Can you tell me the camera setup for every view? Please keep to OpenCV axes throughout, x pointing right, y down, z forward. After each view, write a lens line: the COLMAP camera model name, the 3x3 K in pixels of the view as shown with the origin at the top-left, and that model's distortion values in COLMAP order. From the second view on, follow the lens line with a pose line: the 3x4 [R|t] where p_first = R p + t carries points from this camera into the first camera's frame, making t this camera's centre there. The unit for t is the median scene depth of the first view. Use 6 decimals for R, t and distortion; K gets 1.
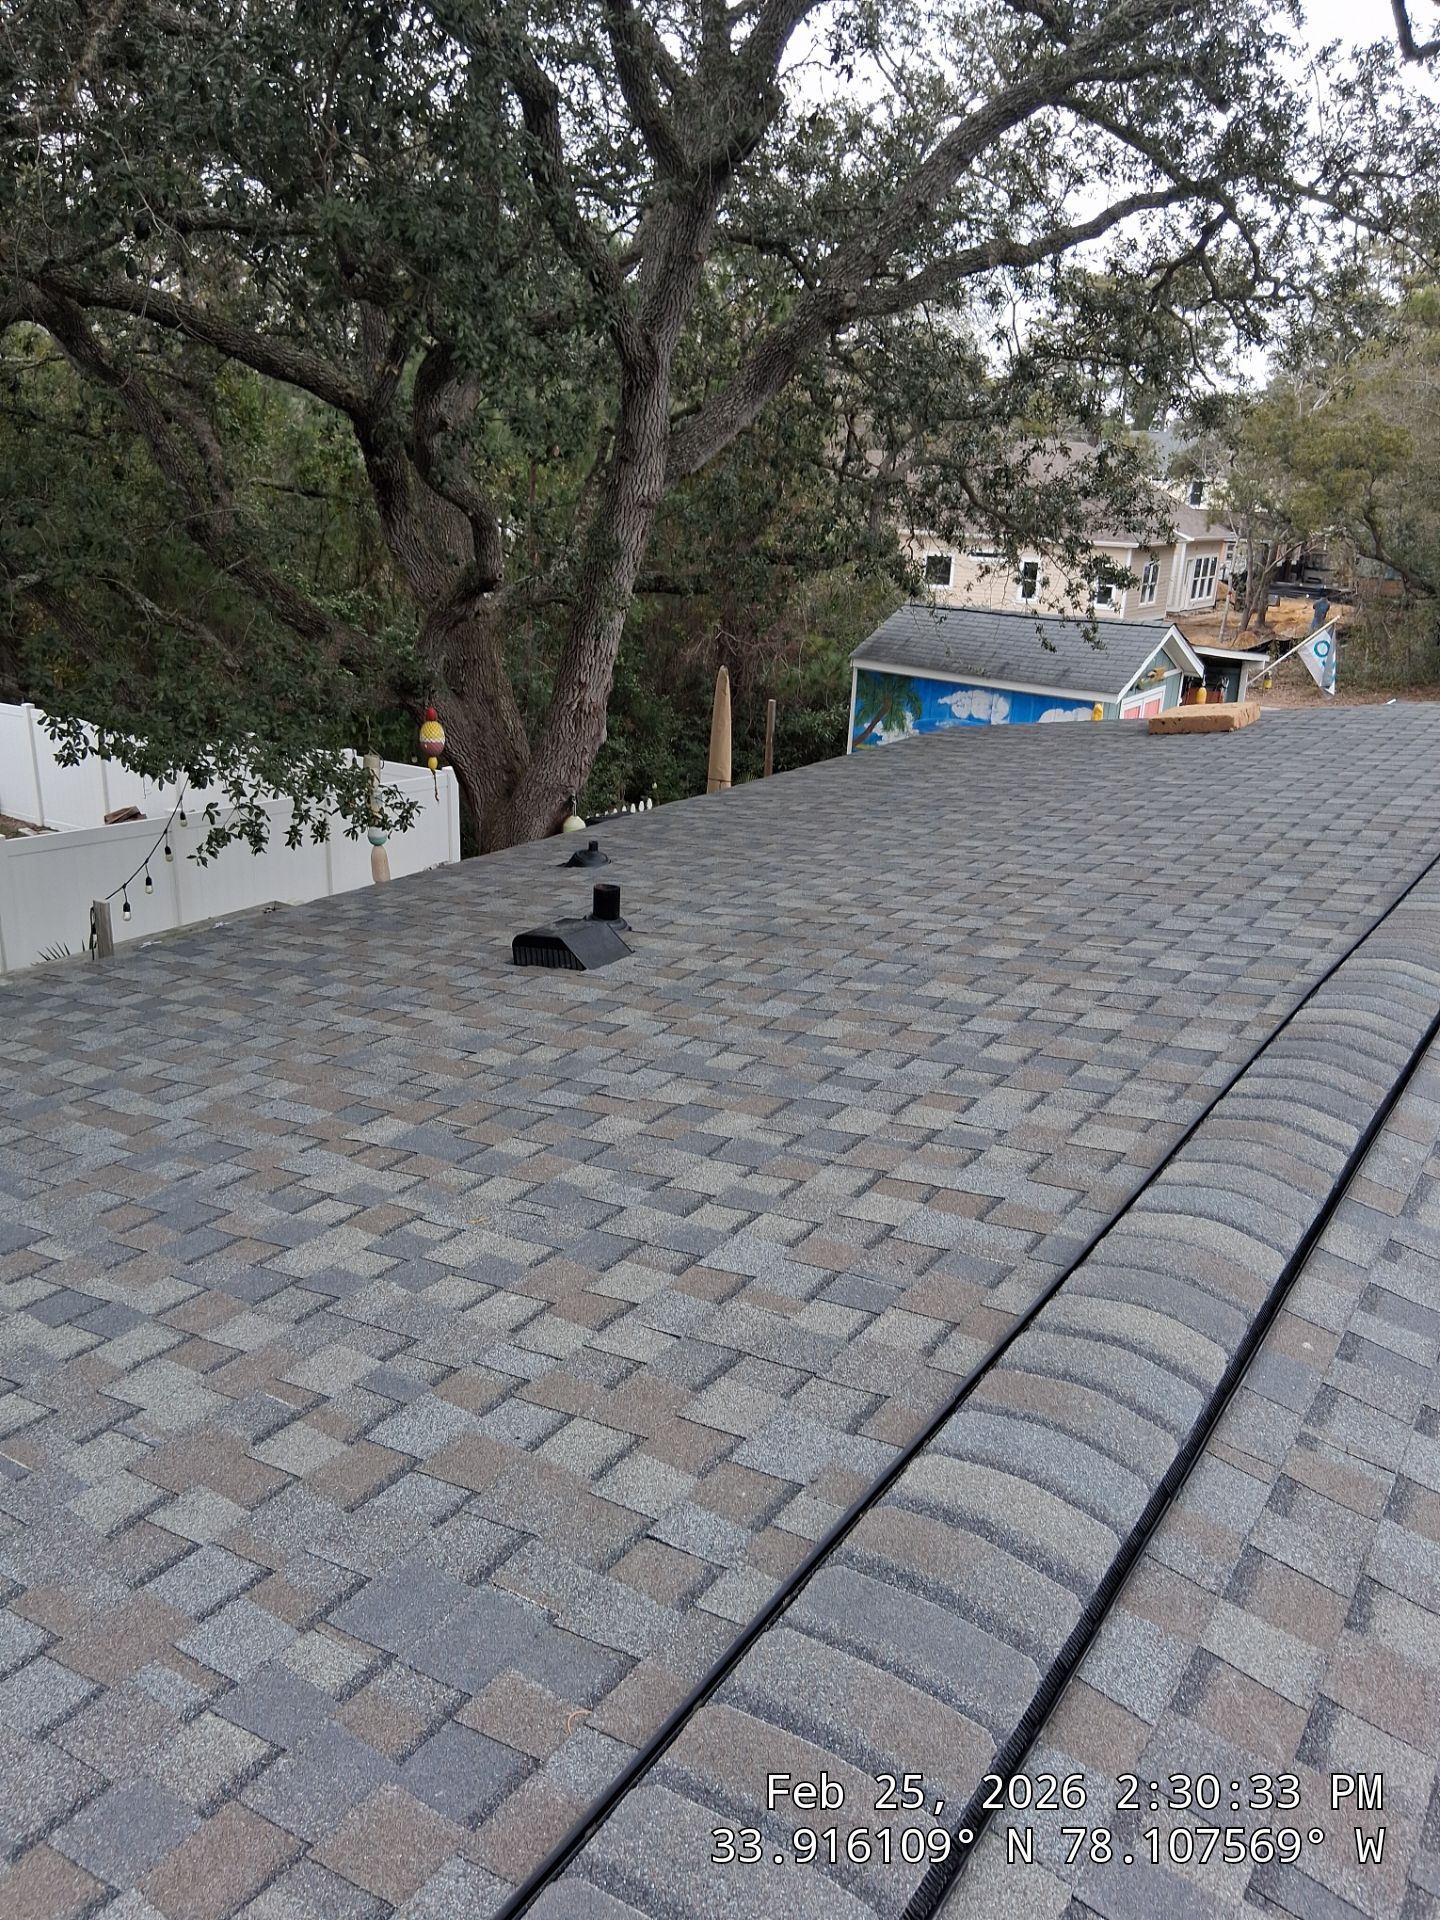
lens RADIAL K [[1467.3, 0, 714.4], [0, 1467.3, 970.7], [0, 0, 1]] dist [0.148748, -0.240171]
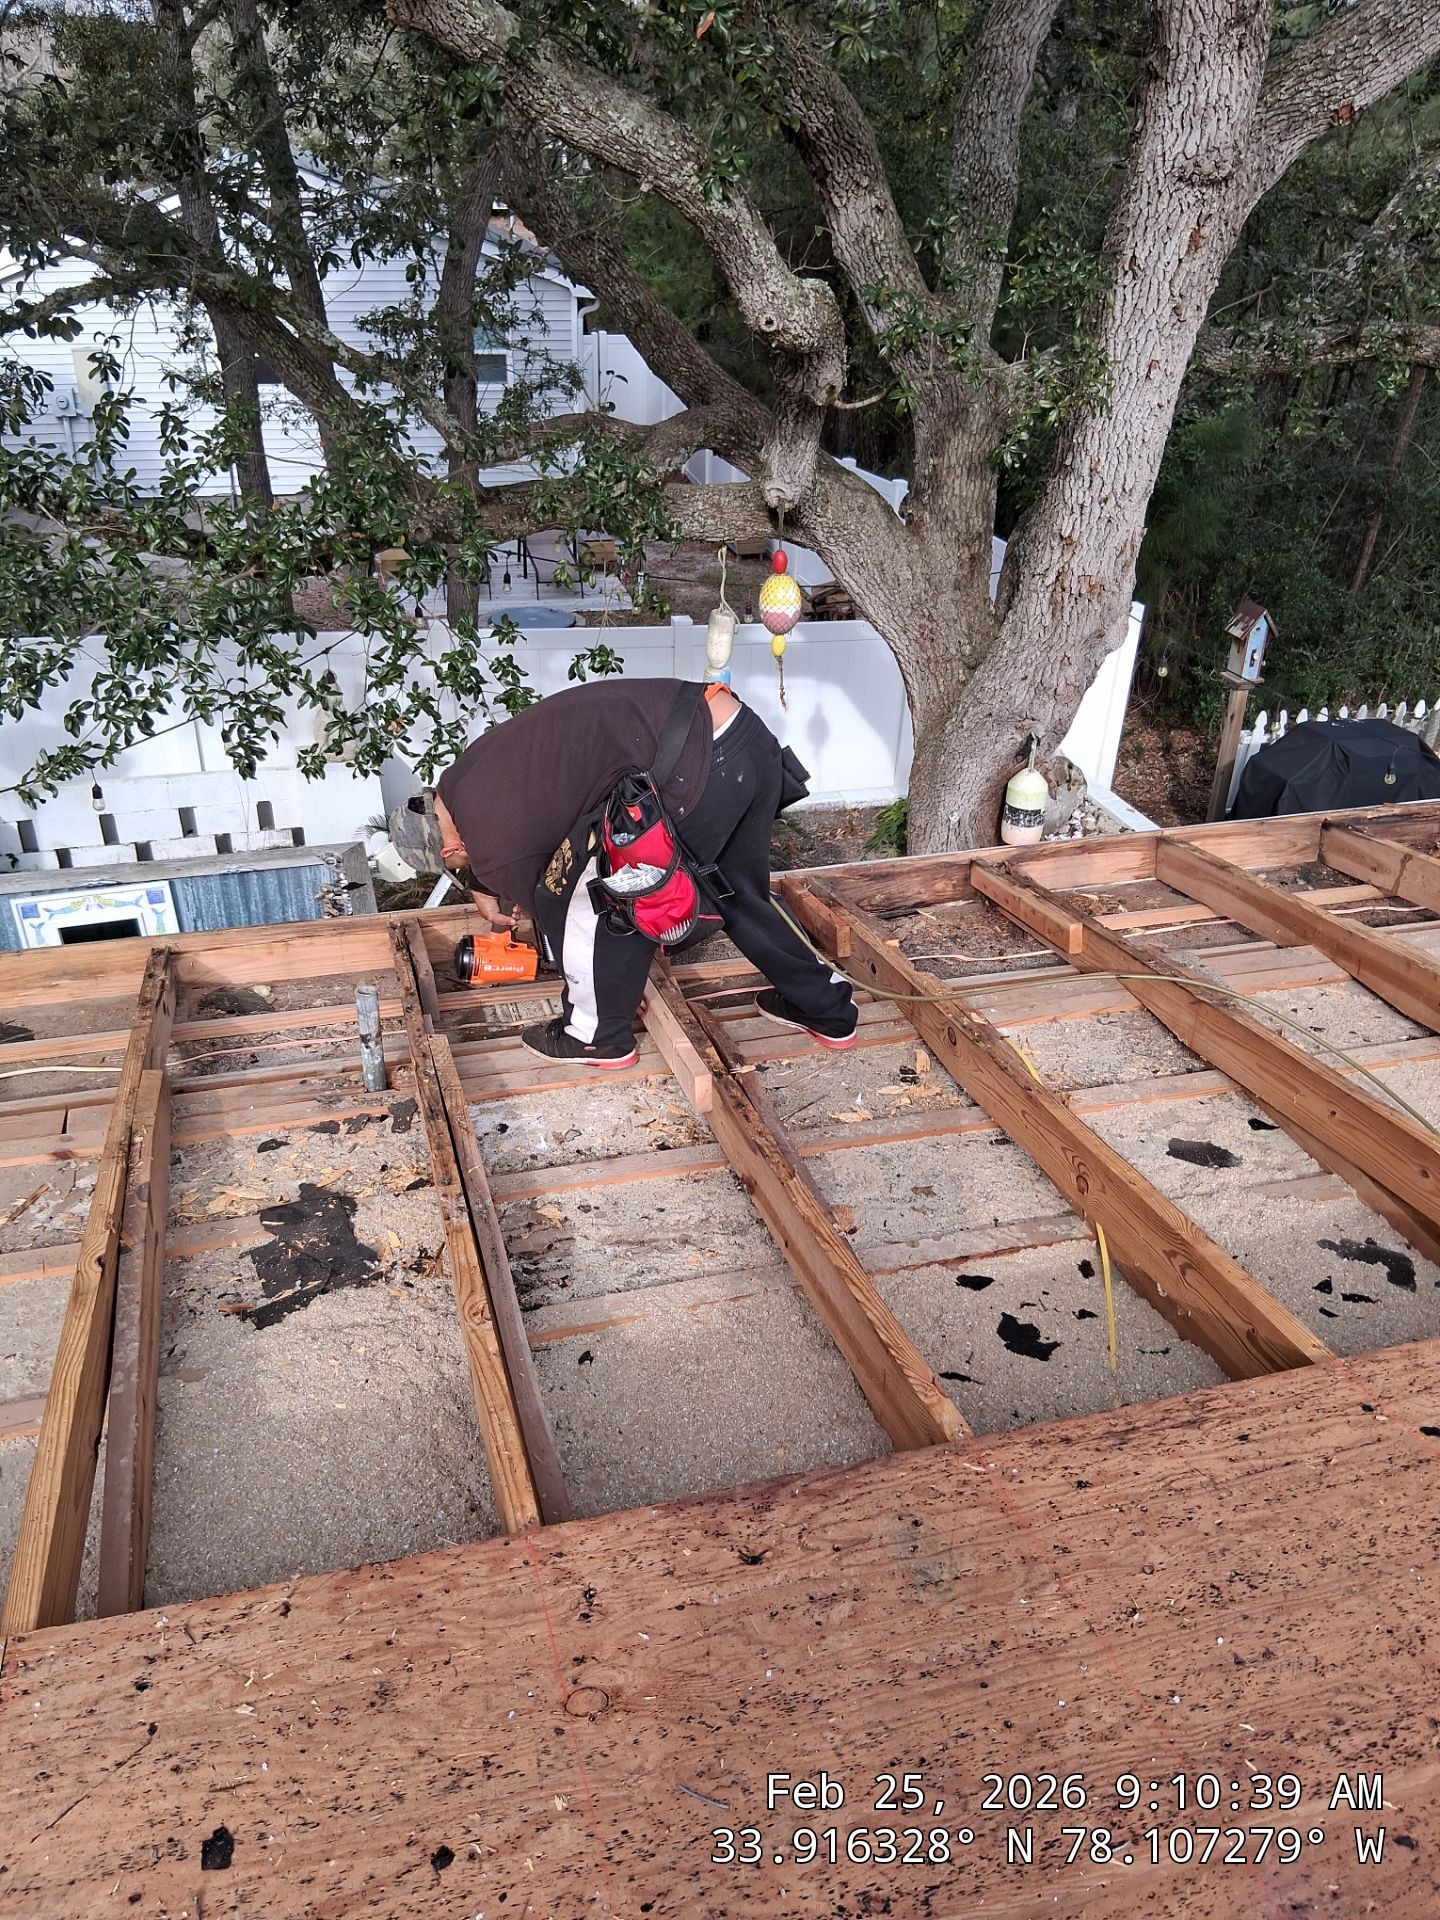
lens RADIAL K [[1461.3, 0, 701.2], [0, 1461.3, 958.5], [0, 0, 1]] dist [0.136825, -0.235661]
pose [[0.761032, 0.307189, -0.571372, 0.088055], [-0.207441, 0.949767, 0.234329, -0.081693], [0.614653, -0.059805, 0.786527, 0.270192]]
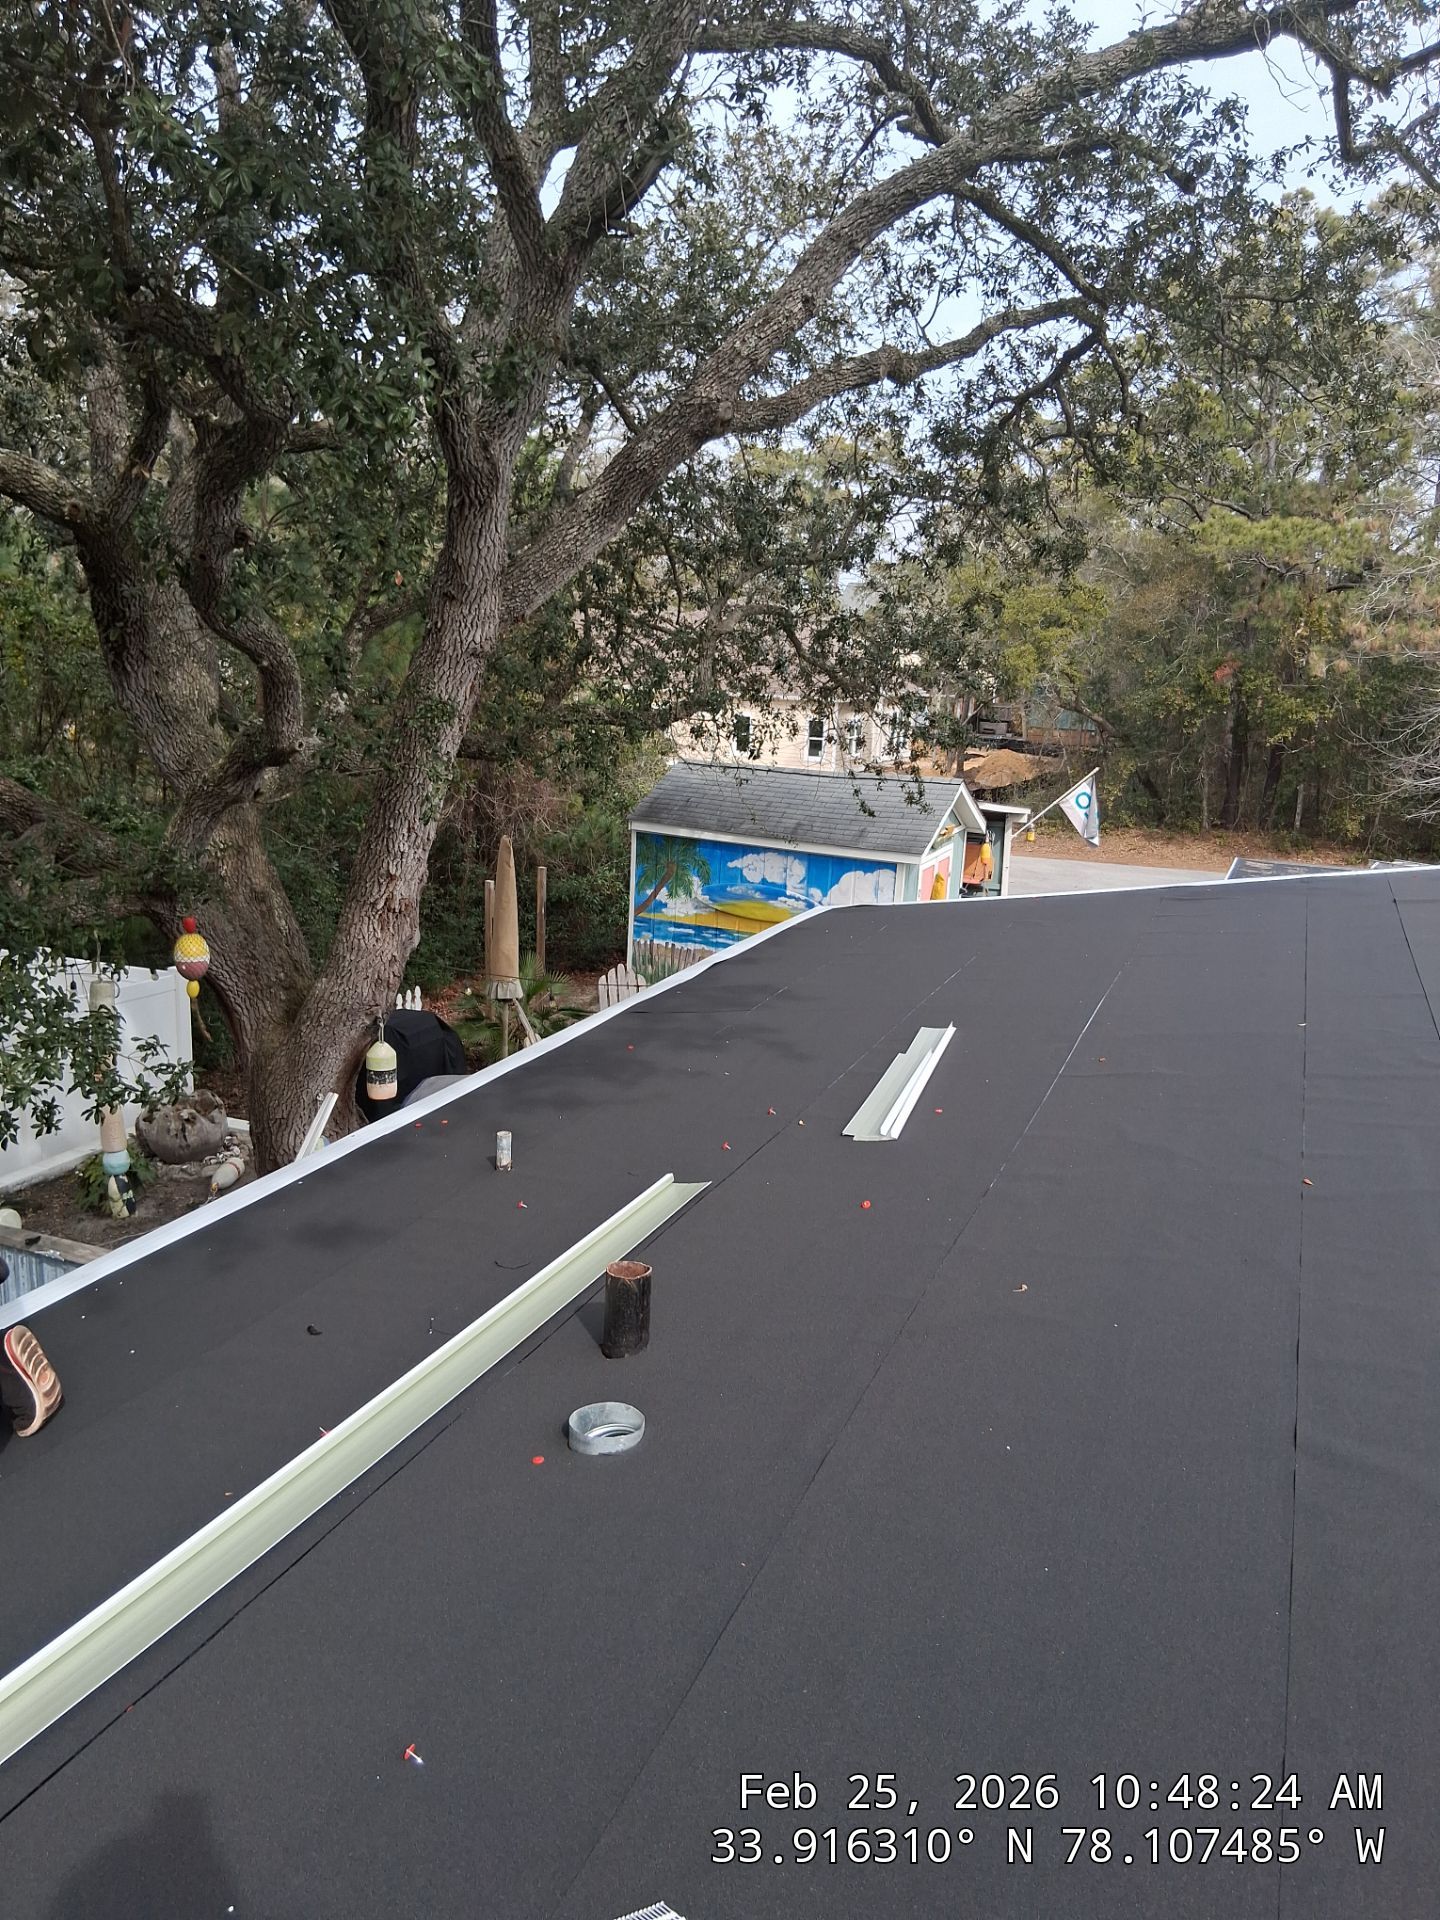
lens RADIAL K [[1467.3, 0, 714.4], [0, 1467.3, 970.7], [0, 0, 1]] dist [0.148748, -0.240171]
pose [[0.978383, -0.044415, 0.201974, -0.045214], [0.063734, 0.993884, -0.090176, -0.035181], [-0.196734, 0.101100, 0.975231, 0.117489]]
